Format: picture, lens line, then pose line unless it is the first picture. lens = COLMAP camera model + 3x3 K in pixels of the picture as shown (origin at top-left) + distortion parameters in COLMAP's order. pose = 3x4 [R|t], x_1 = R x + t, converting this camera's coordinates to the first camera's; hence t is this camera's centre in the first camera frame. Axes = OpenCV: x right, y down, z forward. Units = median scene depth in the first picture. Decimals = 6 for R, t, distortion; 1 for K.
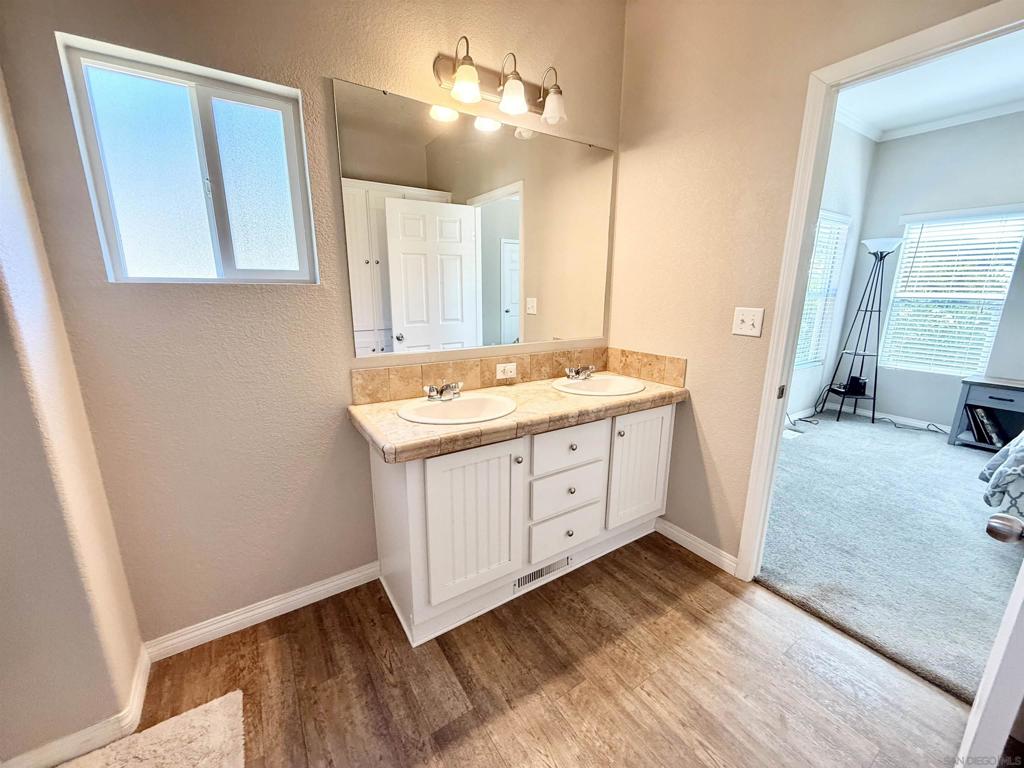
lens RADIAL K [[422.1, 0, 510.1], [0, 422.1, 388.1], [0, 0, 1]] dist [-0.000275, 0.000223]
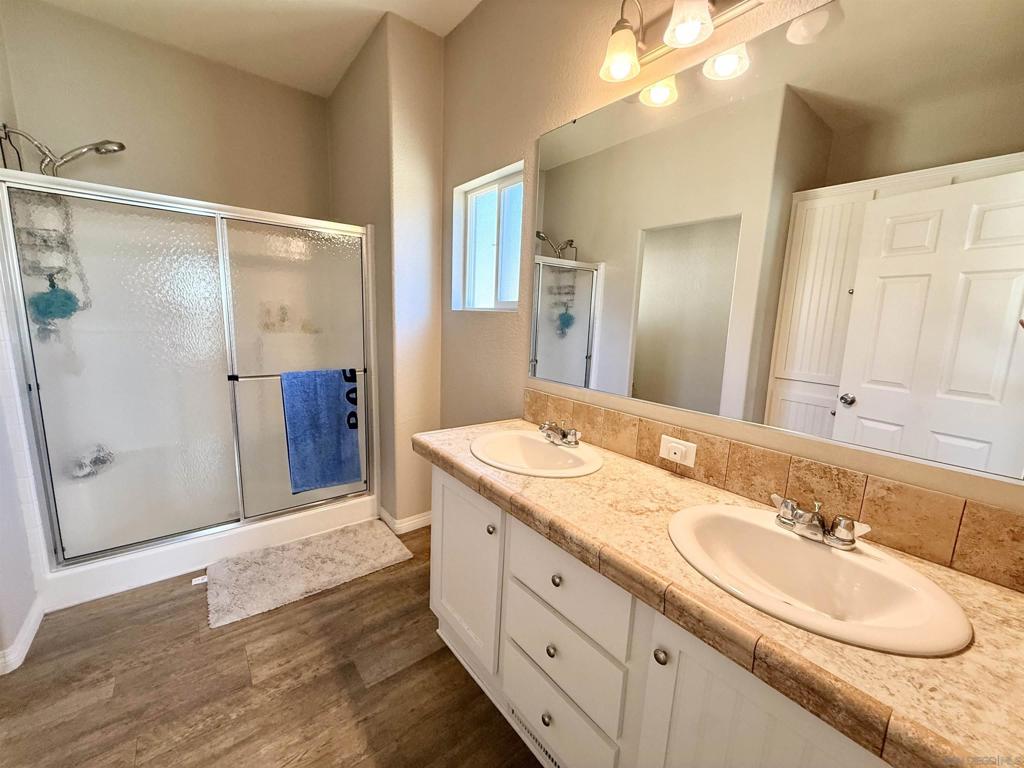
lens RADIAL K [[414.2, 0, 510.6], [0, 414.2, 387.1], [0, 0, 1]] dist [0.000591, 0.000079]
pose [[0.071735, 0.165491, -0.983599, 0.769986], [-0.268763, 0.952872, 0.140720, -0.207014], [0.960532, 0.254260, 0.112832, 0.928162]]
